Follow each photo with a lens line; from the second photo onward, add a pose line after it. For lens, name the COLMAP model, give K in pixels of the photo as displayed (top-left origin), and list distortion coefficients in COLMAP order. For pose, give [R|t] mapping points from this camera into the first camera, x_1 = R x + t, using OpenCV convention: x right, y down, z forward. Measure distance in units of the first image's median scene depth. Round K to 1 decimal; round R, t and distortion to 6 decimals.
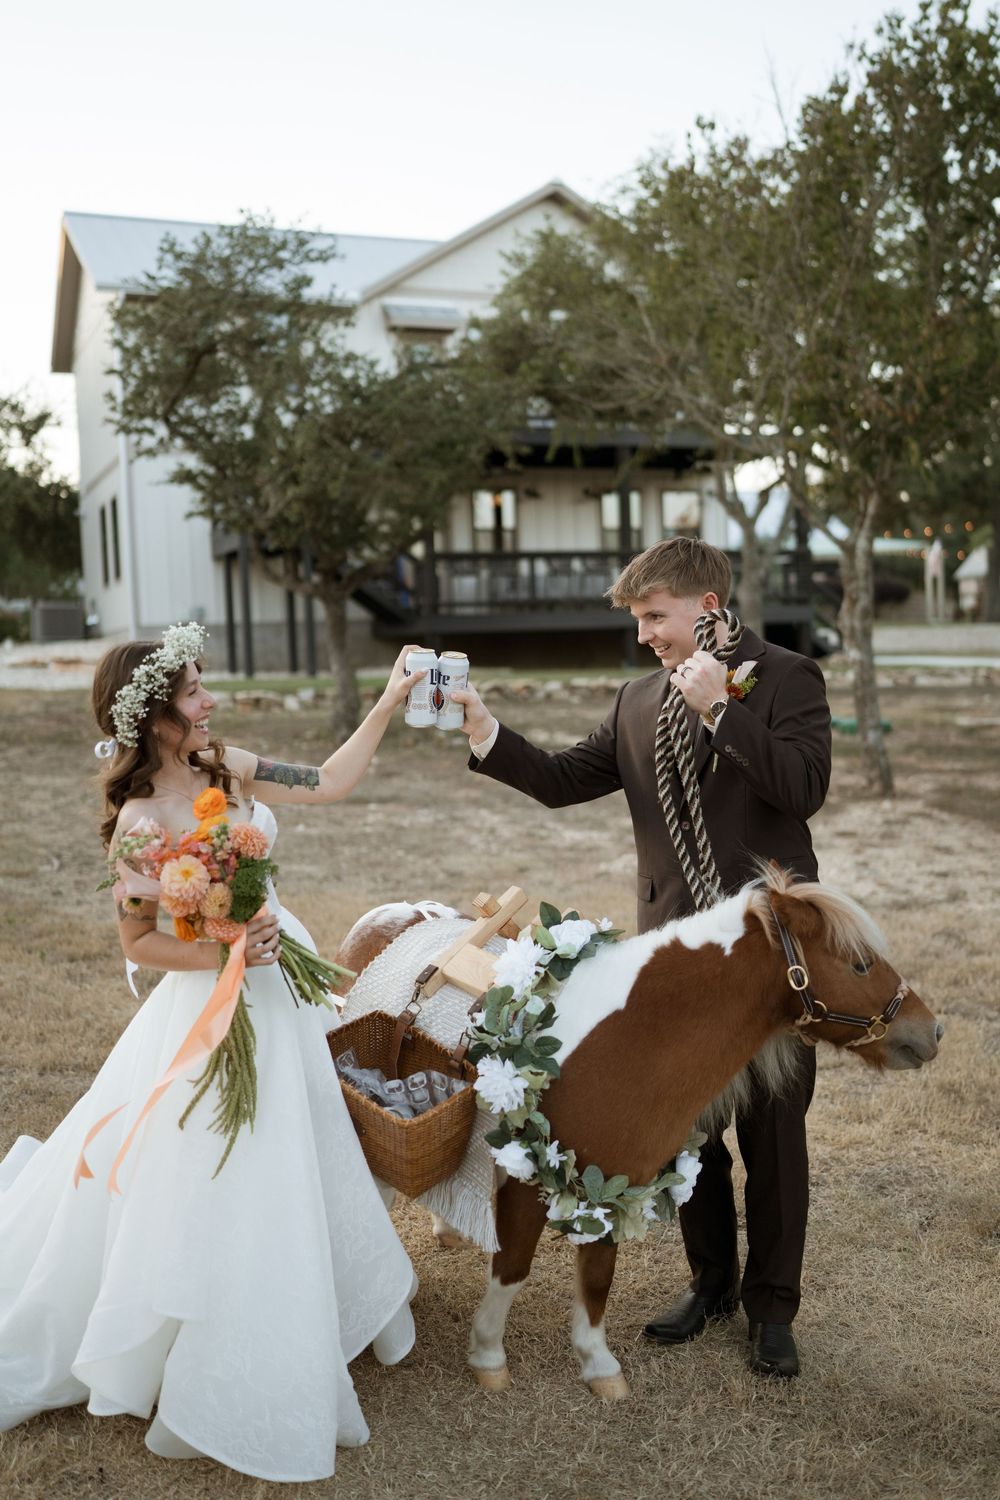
lens RADIAL K [[1493.7, 0, 500.0], [0, 1493.7, 750.0], [0, 0, 1]] dist [-0.022350, 0.129054]
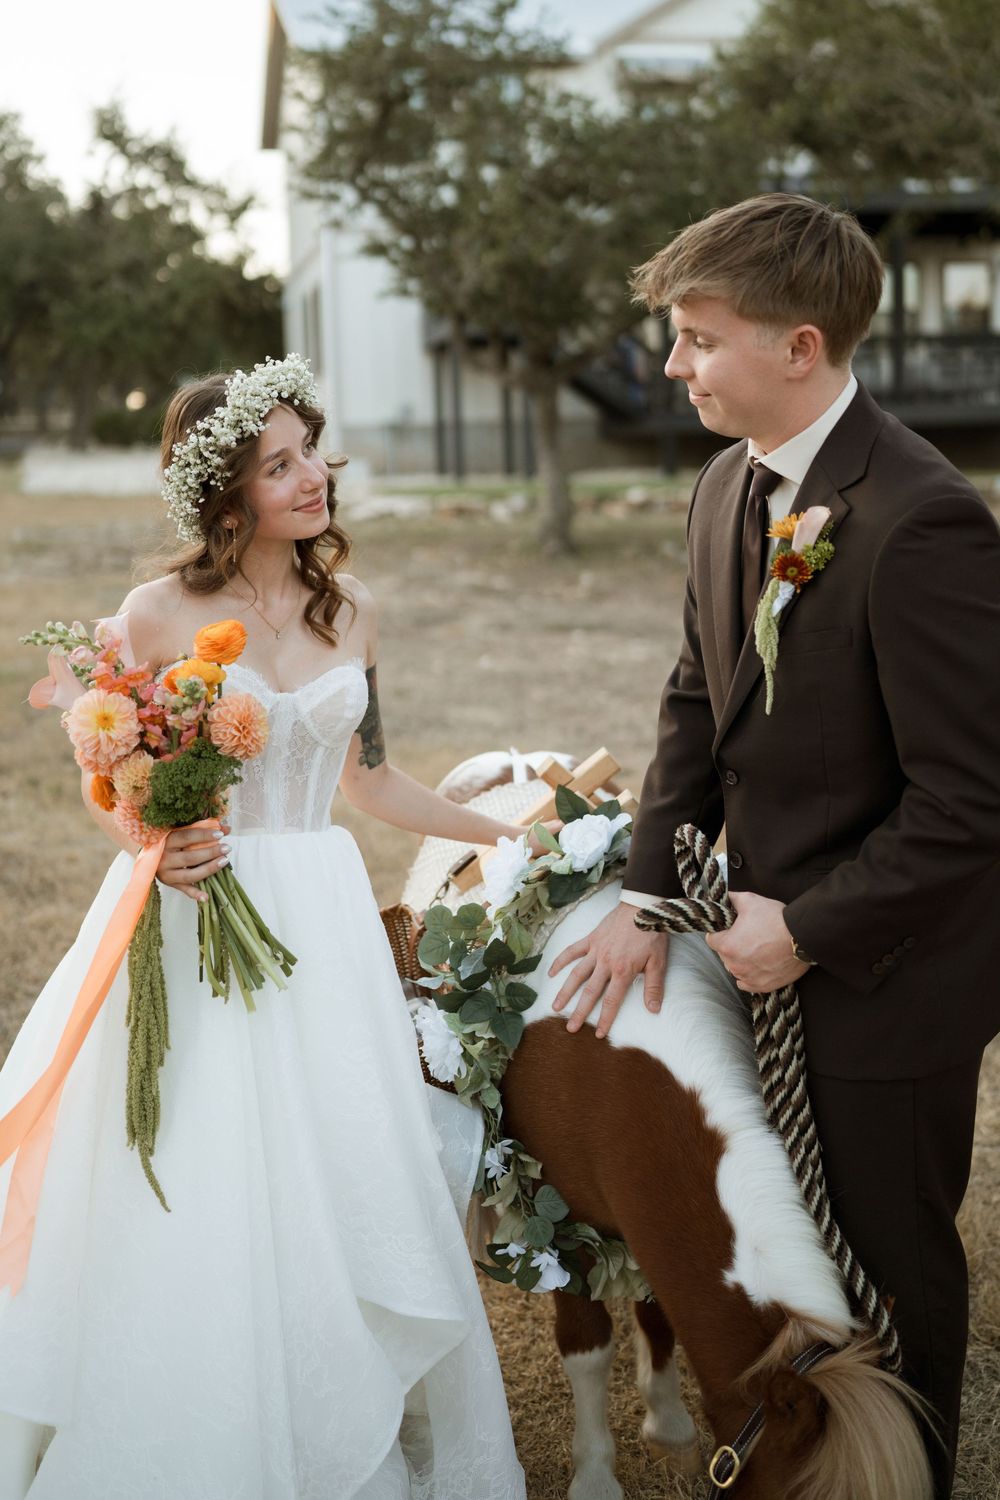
lens RADIAL K [[1460.5, 0, 472.2], [0, 1460.5, 648.8], [0, 0, 1]] dist [0.008614, 0.019757]
pose [[0.981282, 0.018597, -0.191677, 0.011305], [-0.006877, 0.998075, 0.061629, -0.003915], [0.192454, -0.059158, 0.979521, 0.159224]]
